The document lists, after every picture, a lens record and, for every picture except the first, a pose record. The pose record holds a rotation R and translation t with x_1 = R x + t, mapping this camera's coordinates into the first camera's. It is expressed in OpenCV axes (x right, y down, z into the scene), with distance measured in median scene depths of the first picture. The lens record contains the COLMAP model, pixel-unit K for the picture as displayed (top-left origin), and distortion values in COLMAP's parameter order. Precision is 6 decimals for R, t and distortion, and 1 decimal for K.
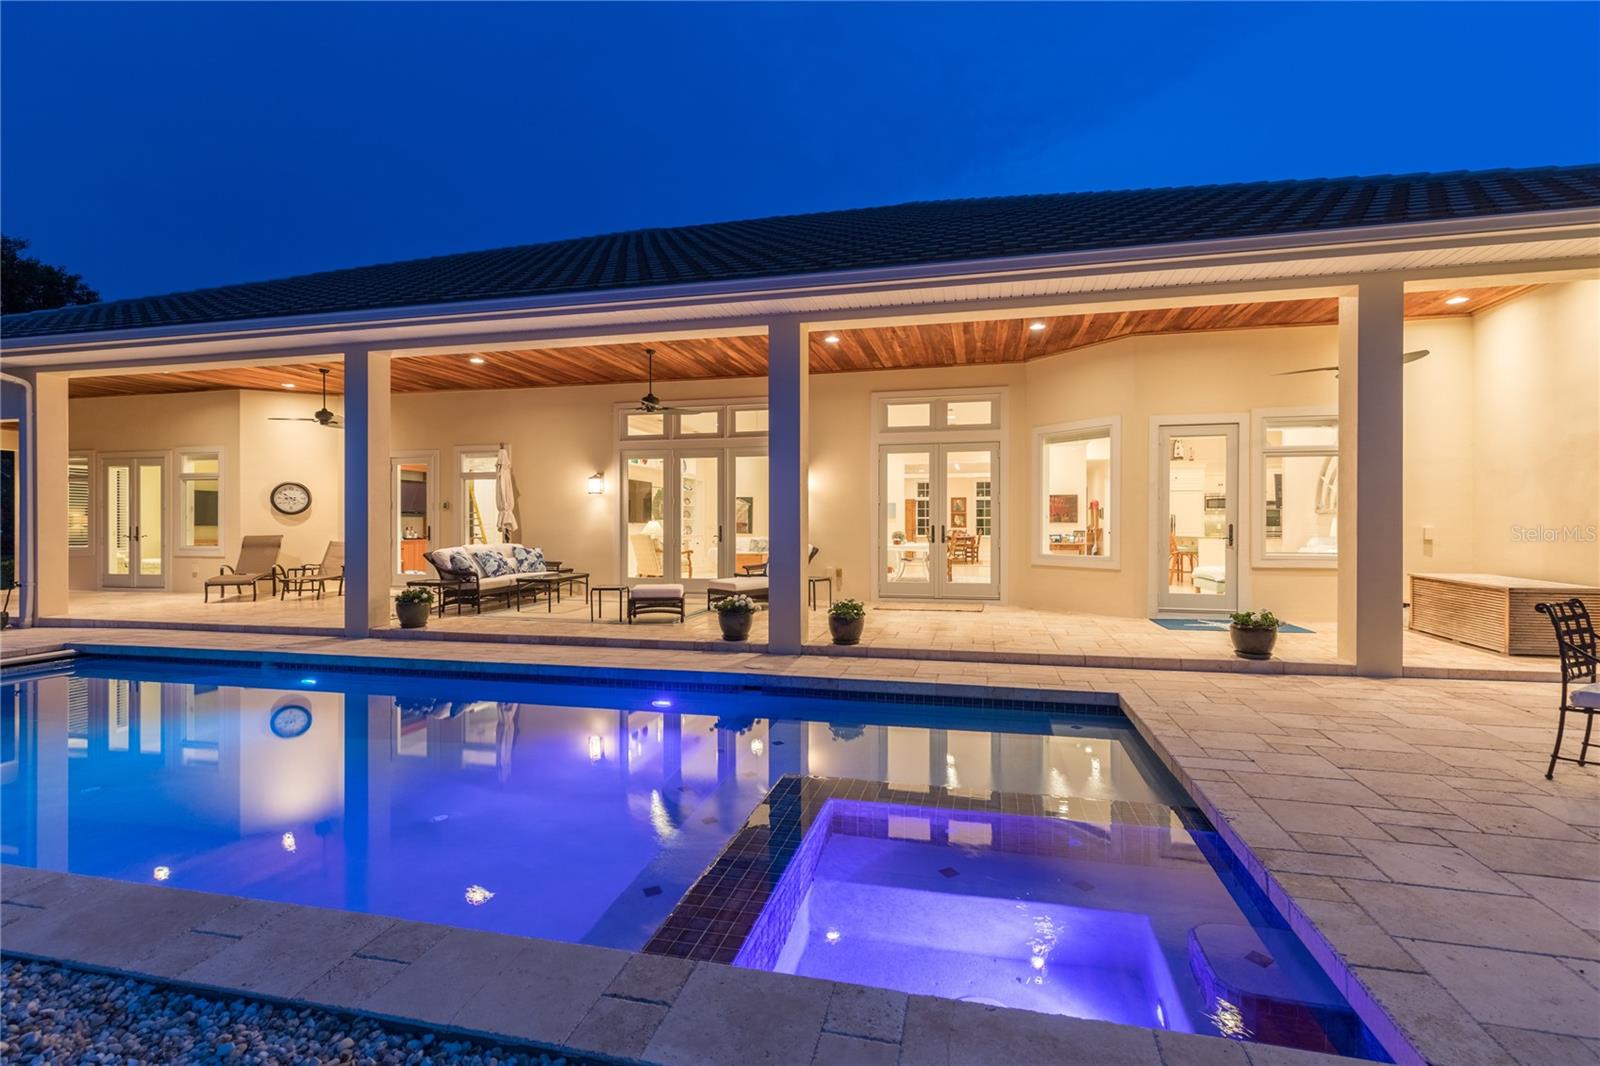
lens RADIAL K [[737.7, 0, 807.7], [0, 737.7, 522.4], [0, 0, 1]] dist [0.008387, -0.002918]
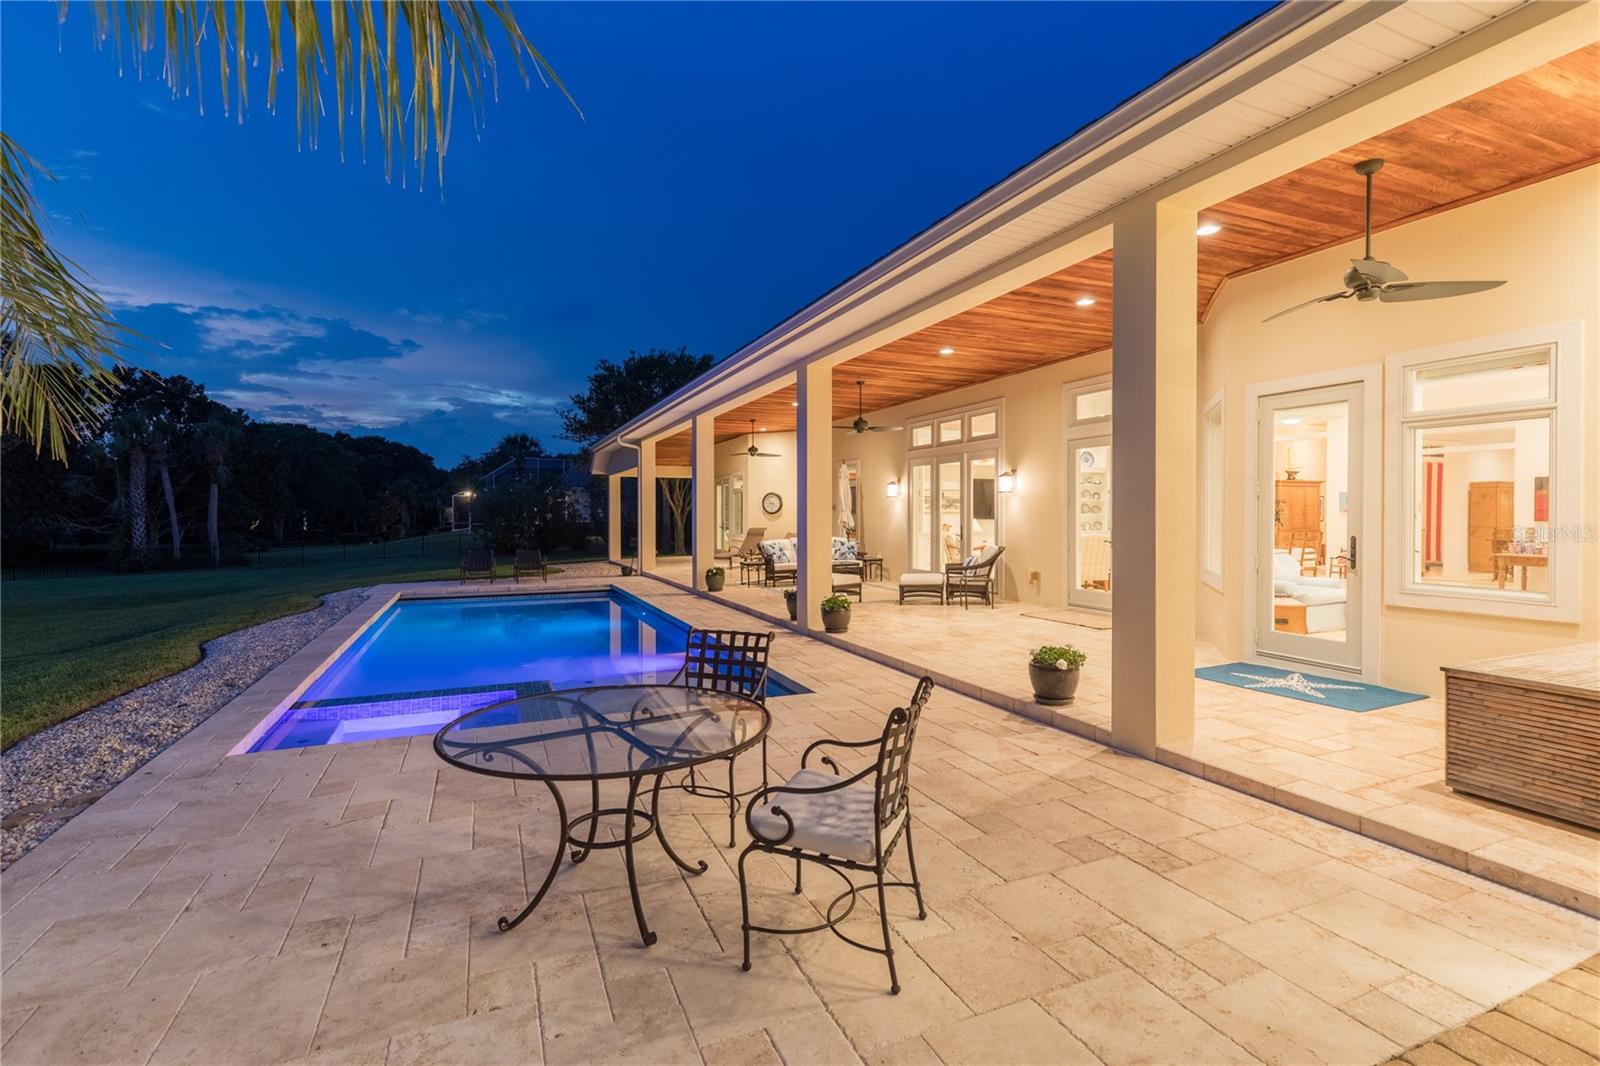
lens RADIAL K [[737.7, 0, 790.4], [0, 737.7, 528.6], [0, 0, 1]] dist [0.008387, -0.002918]
pose [[0.594913, 0.015329, -0.803644, 0.672930], [0.007117, 0.999678, 0.024337, -0.020534], [0.803759, -0.020198, 0.594612, 0.175137]]
